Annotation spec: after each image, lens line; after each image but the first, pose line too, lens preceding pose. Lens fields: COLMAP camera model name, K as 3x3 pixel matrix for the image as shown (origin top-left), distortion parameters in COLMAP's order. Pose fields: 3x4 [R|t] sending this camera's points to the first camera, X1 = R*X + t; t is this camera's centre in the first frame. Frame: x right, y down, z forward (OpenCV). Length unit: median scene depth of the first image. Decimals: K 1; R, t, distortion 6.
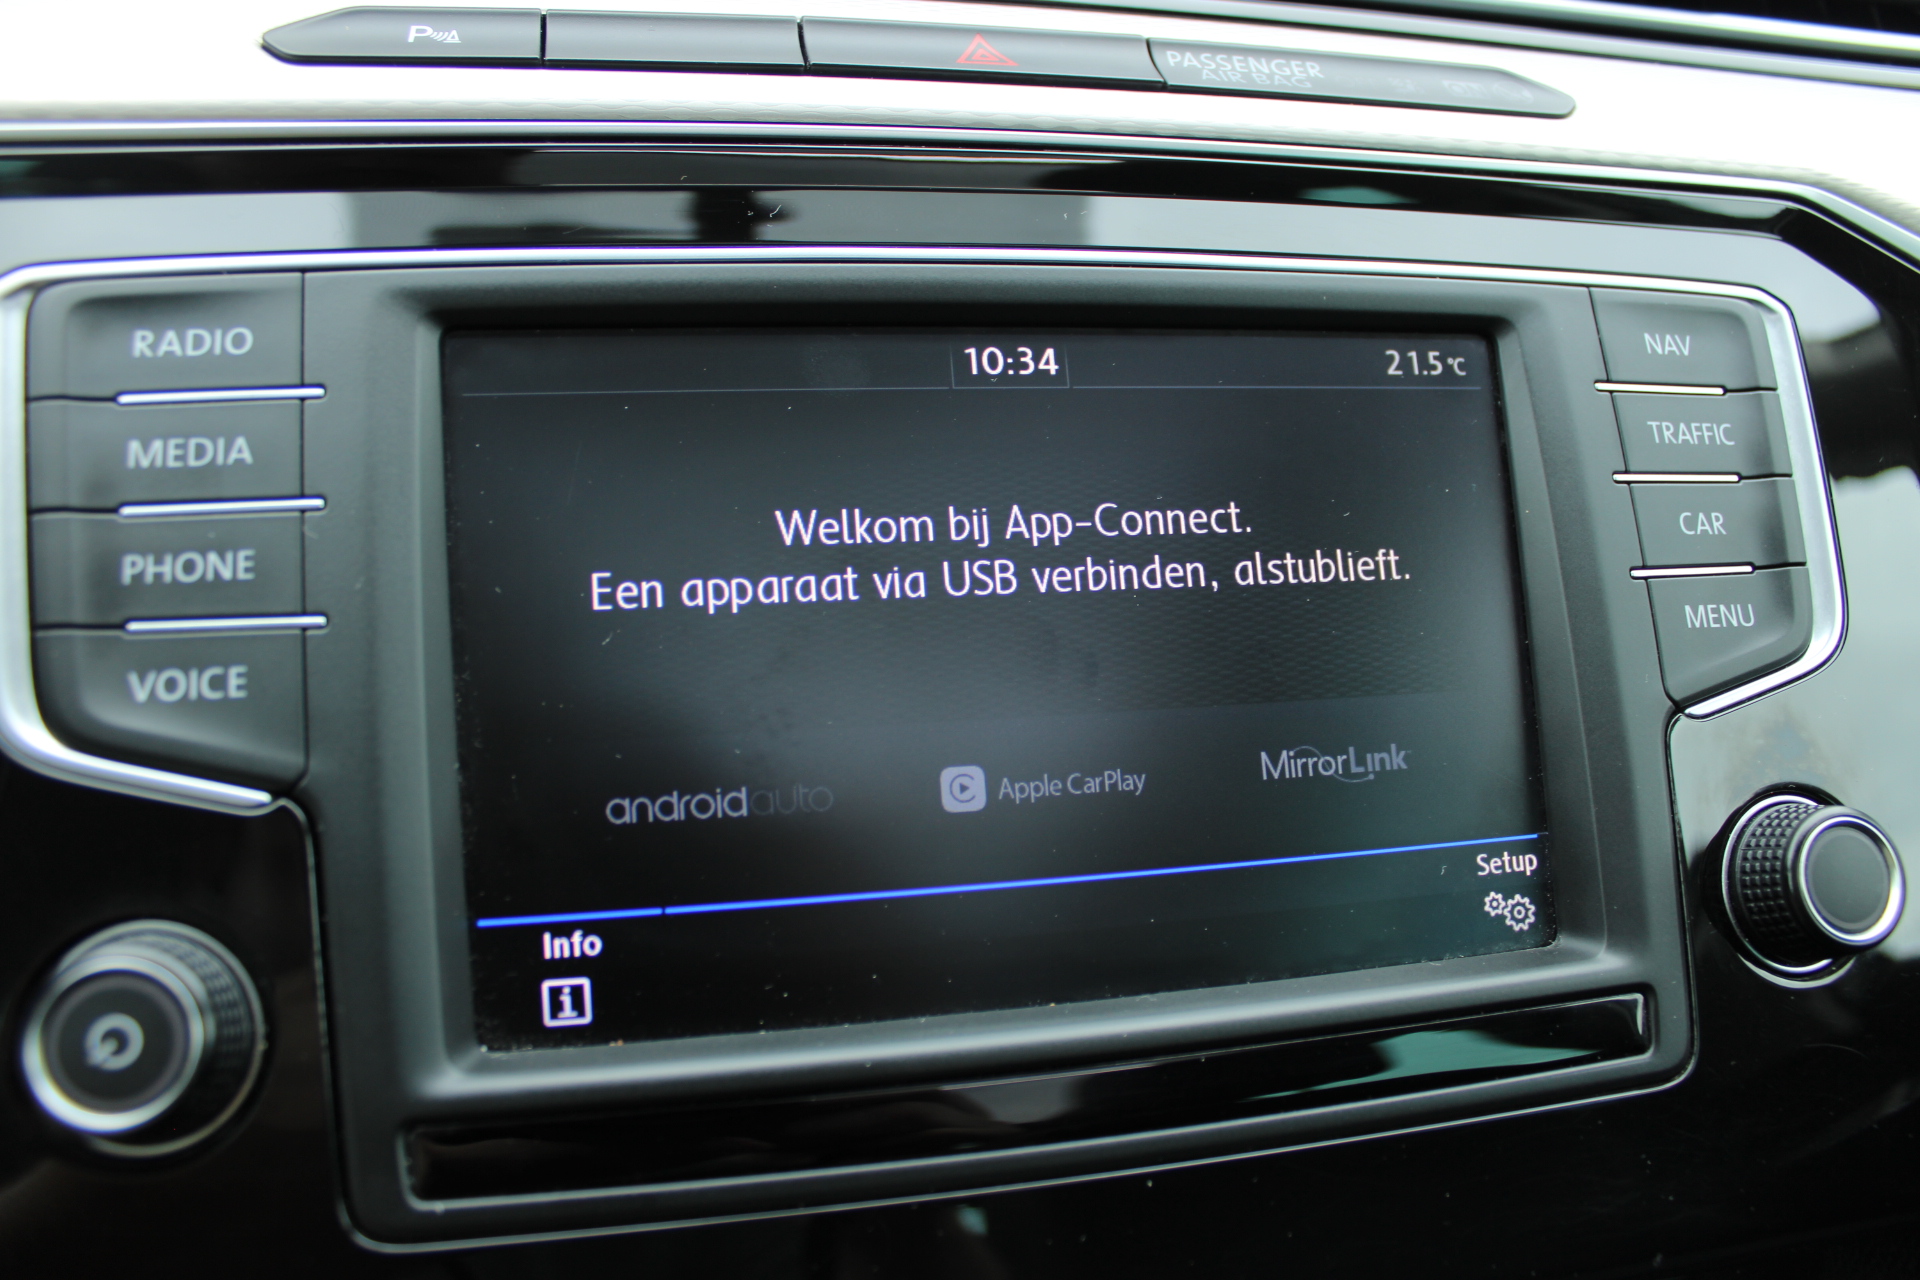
lens RADIAL K [[1617.9, 0, 961.5], [0, 1617.9, 636.3], [0, 0, 1]] dist [-0.150281, 0.099114]
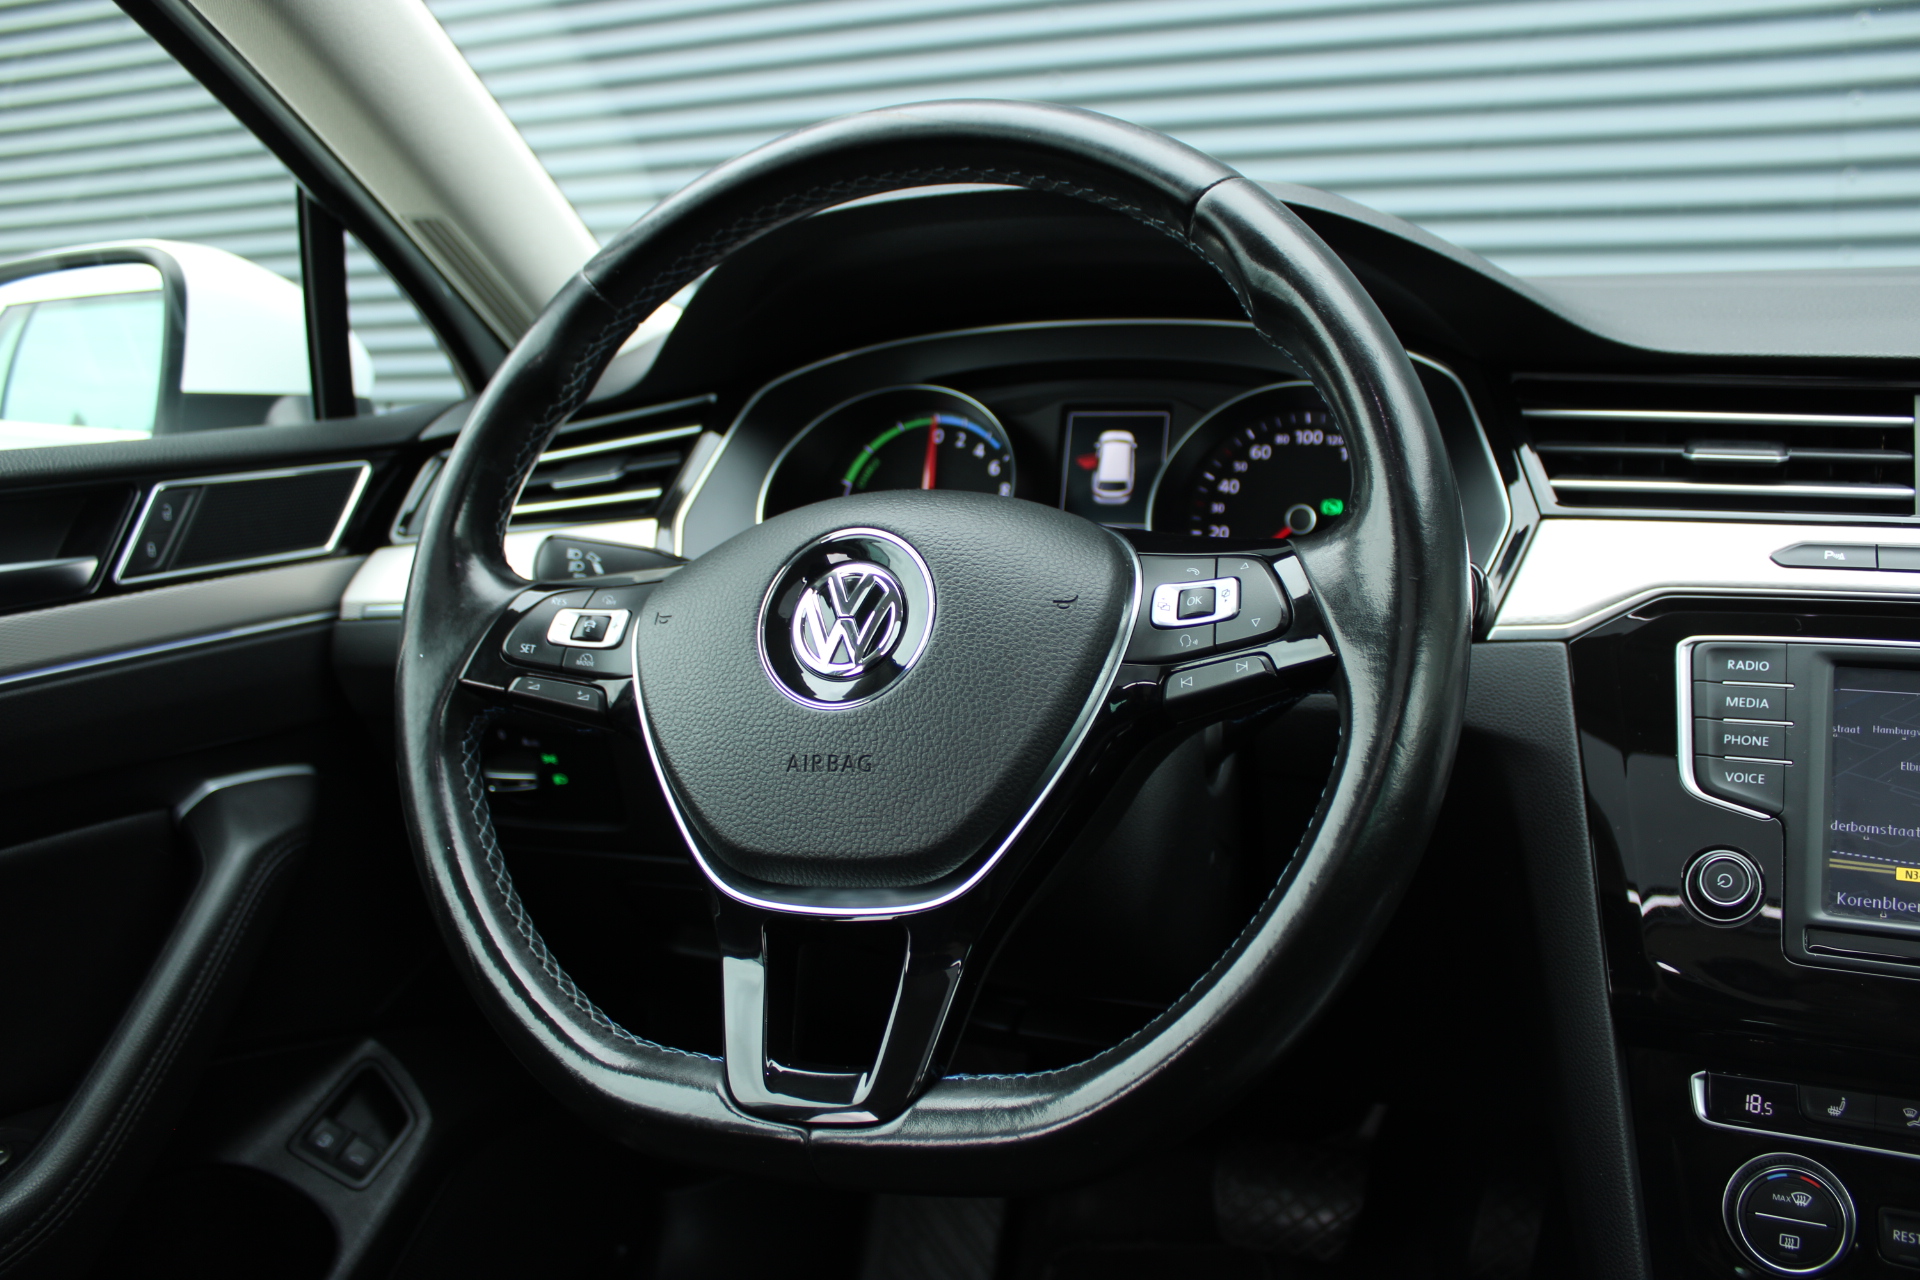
lens RADIAL K [[1617.9, 0, 957.9], [0, 1617.9, 635.3], [0, 0, 1]] dist [-0.150281, 0.099114]
pose [[0.790661, 0.077572, -0.607320, 0.139803], [-0.121943, 0.992020, -0.032046, 0.039191], [0.599987, 0.099396, 0.793811, -2.416114]]
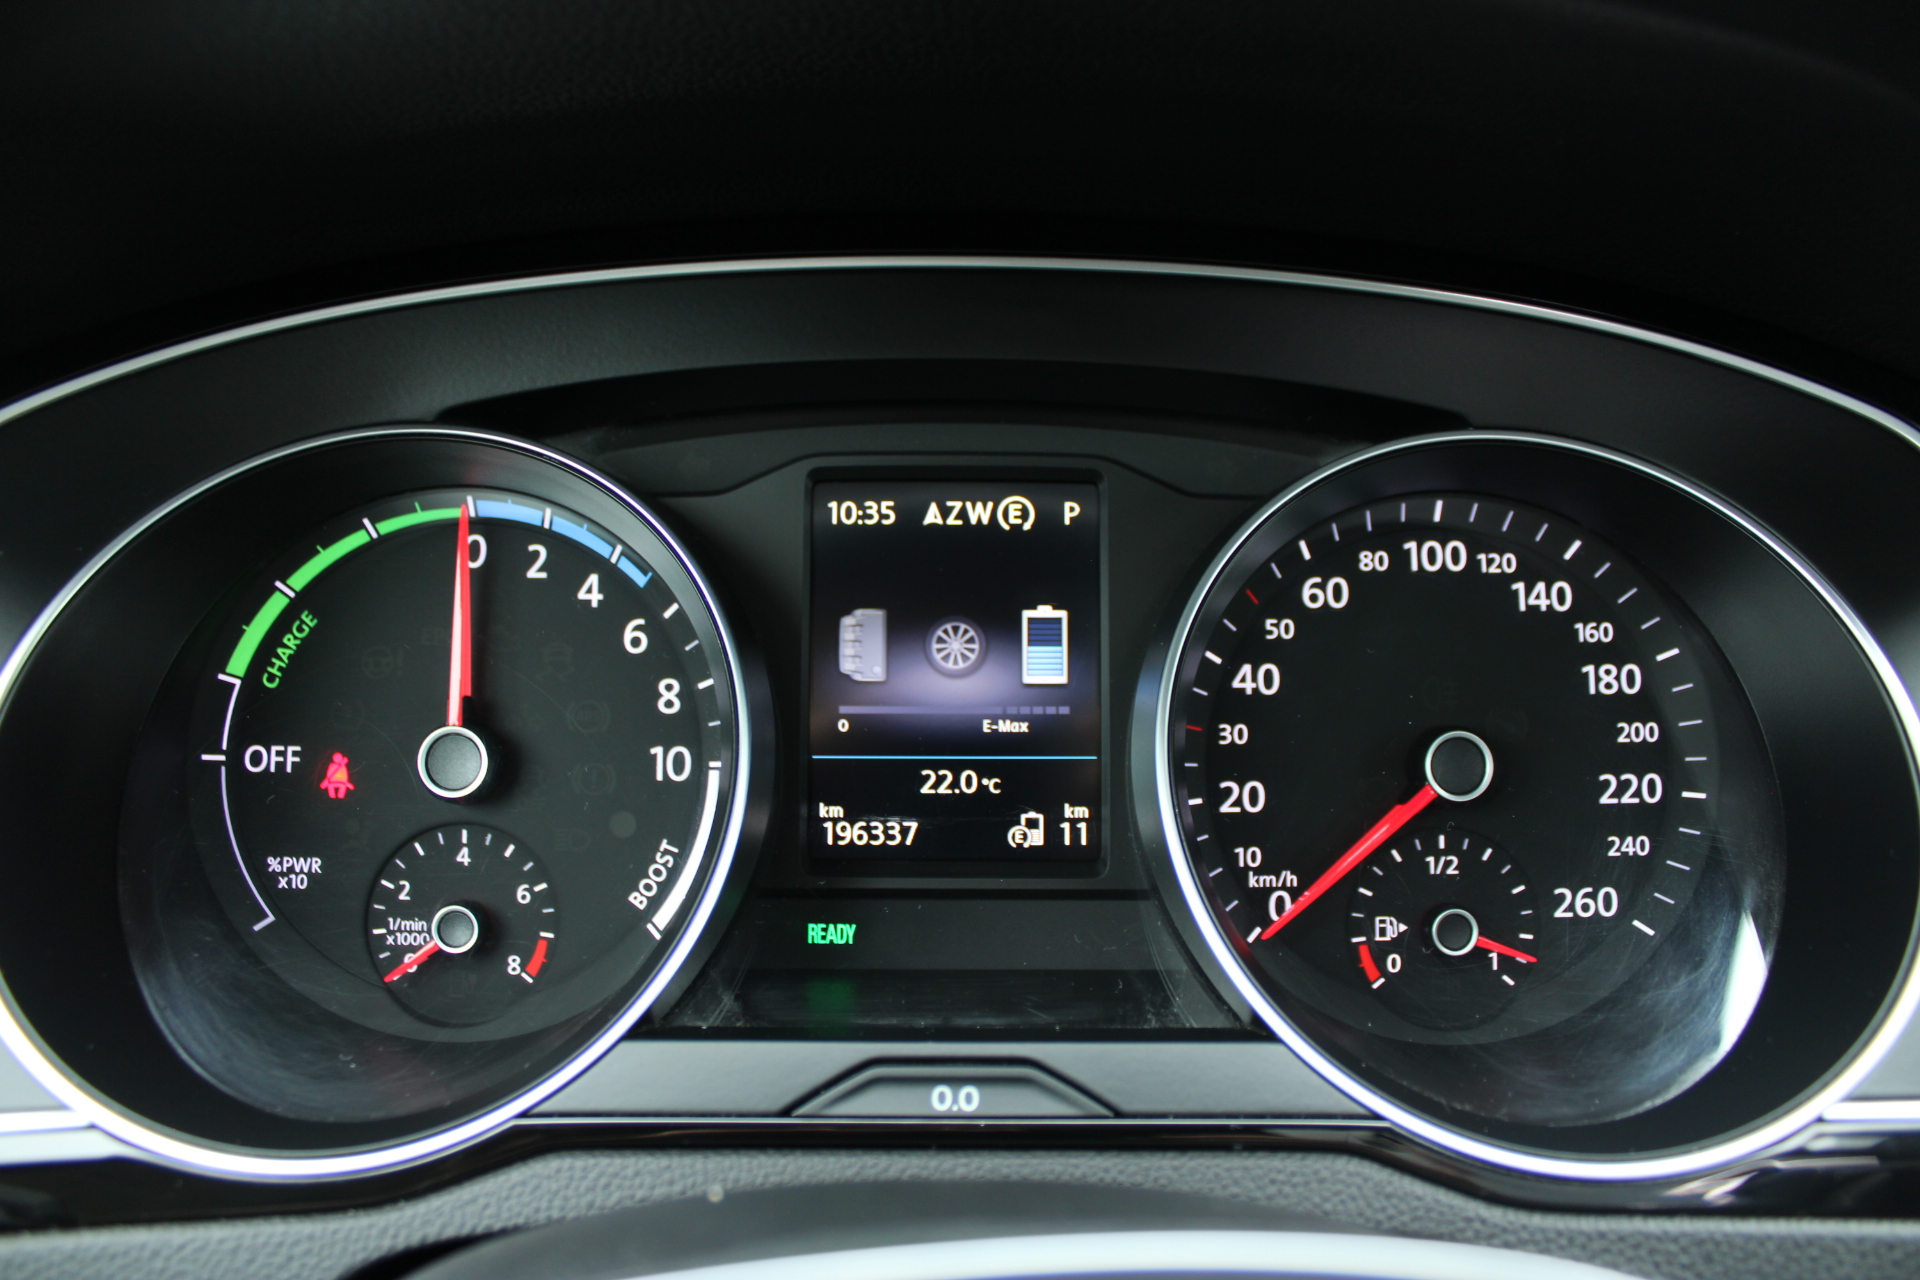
lens RADIAL K [[1617.9, 0, 958.2], [0, 1617.9, 641.8], [0, 0, 1]] dist [-0.150281, 0.099114]
pose [[0.965925, 0.045024, -0.254877, -1.778358], [-0.056115, 0.997760, -0.036410, -0.533987], [0.252666, 0.049471, 0.966288, -0.412196]]
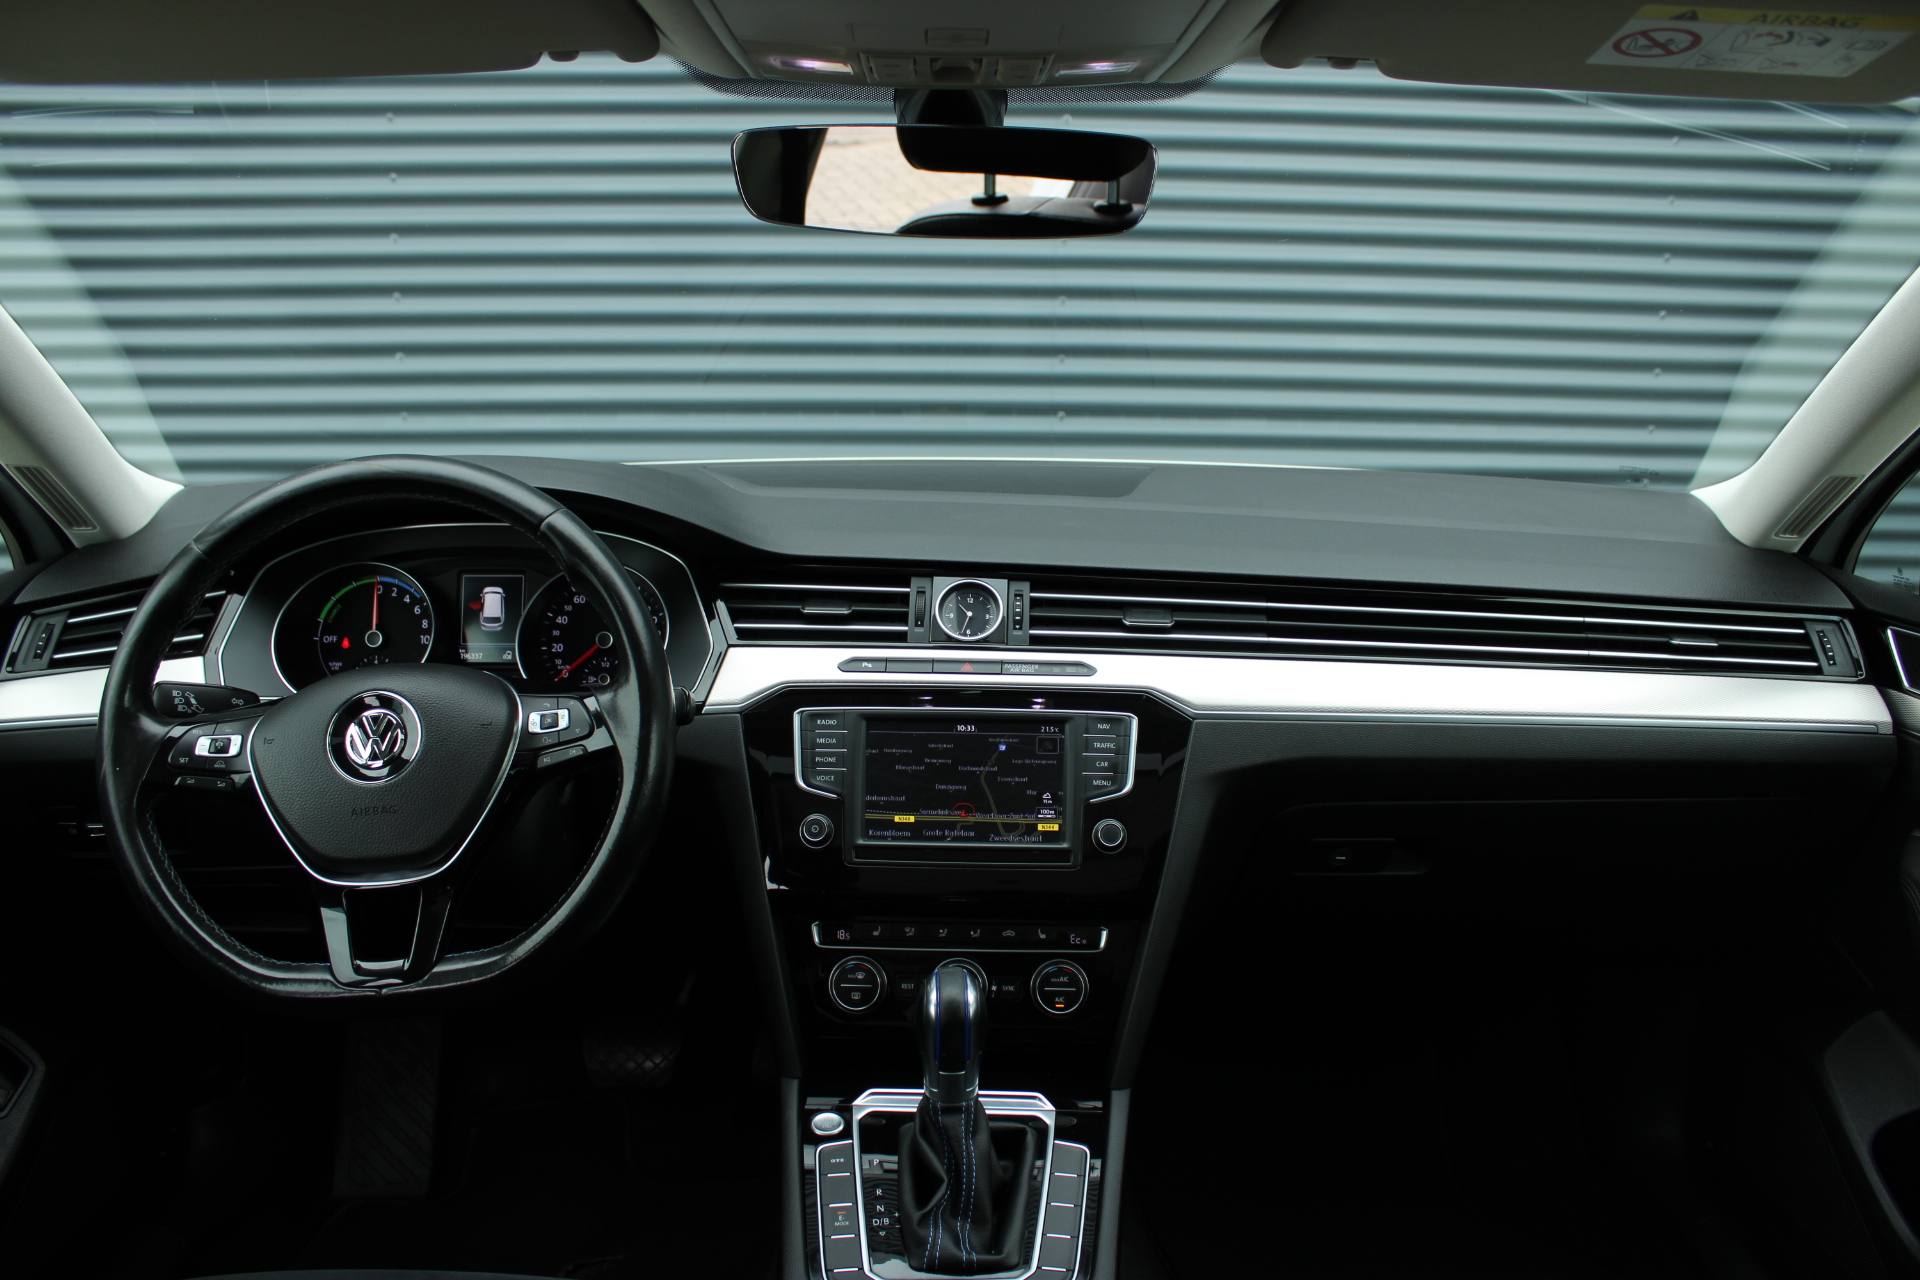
lens RADIAL K [[1617.9, 0, 968.0], [0, 1617.9, 663.0], [0, 0, 1]] dist [-0.150281, 0.099114]
pose [[0.969626, 0.049185, -0.239596, 1.617885], [-0.056939, 0.998051, -0.025542, -0.299896], [0.237872, 0.038409, 0.970537, -5.238483]]
